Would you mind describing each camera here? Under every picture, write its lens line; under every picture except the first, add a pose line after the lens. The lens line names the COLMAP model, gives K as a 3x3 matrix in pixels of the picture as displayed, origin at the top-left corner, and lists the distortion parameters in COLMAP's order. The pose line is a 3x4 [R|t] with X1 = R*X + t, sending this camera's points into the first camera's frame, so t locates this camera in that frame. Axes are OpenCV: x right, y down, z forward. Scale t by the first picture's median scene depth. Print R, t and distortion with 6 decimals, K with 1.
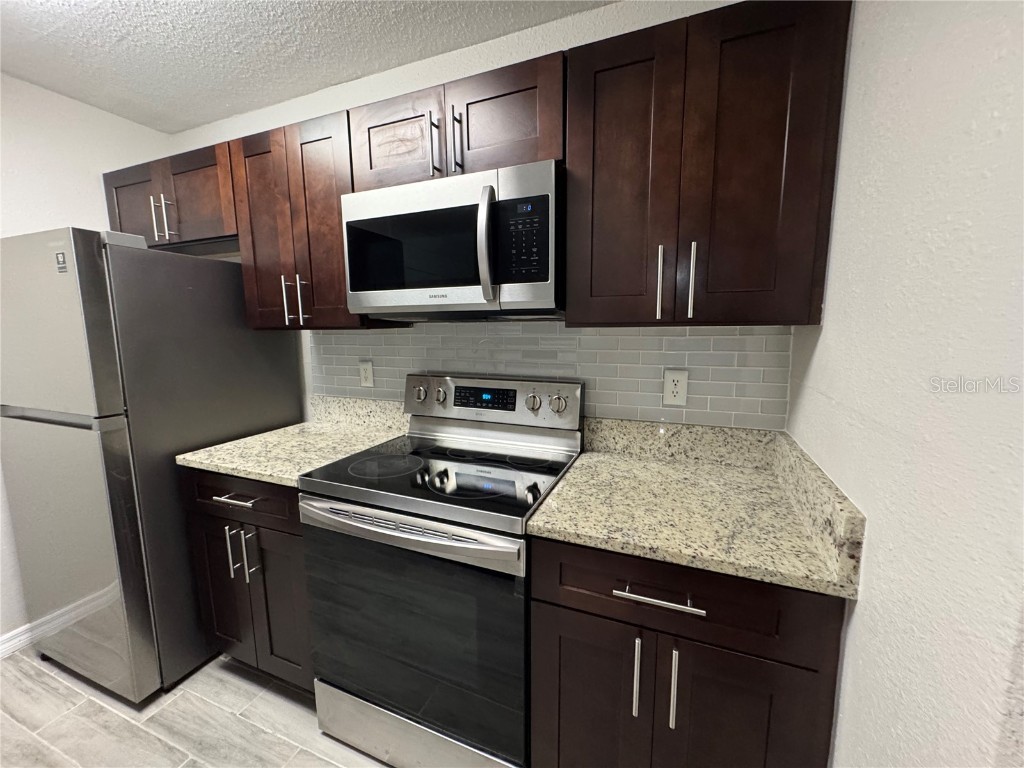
lens RADIAL K [[415.9, 0, 512.0], [0, 415.9, 384.0], [0, 0, 1]] dist [-0.020294, -0.000050]
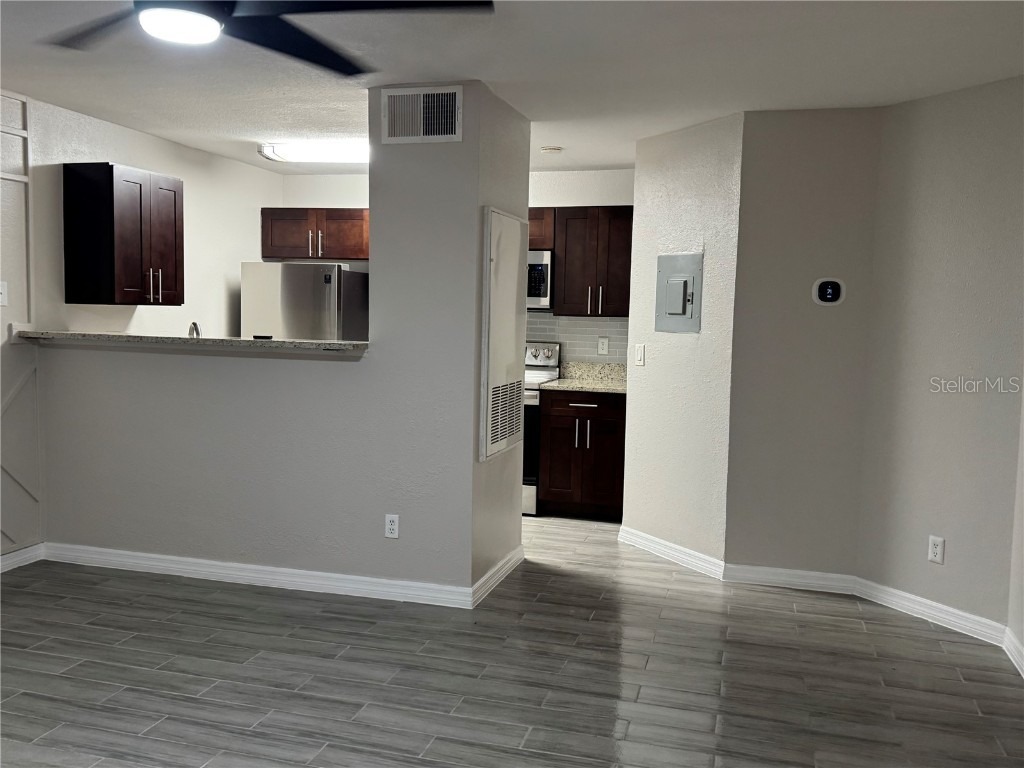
lens RADIAL K [[895.6, 0, 511.7], [0, 895.6, 366.3], [0, 0, 1]] dist [0.125552, -0.182070]
pose [[0.993367, 0.022974, 0.112669, -0.566887], [-0.014966, 0.997334, -0.071419, 0.433585], [-0.114010, 0.069259, 0.991063, -3.378603]]
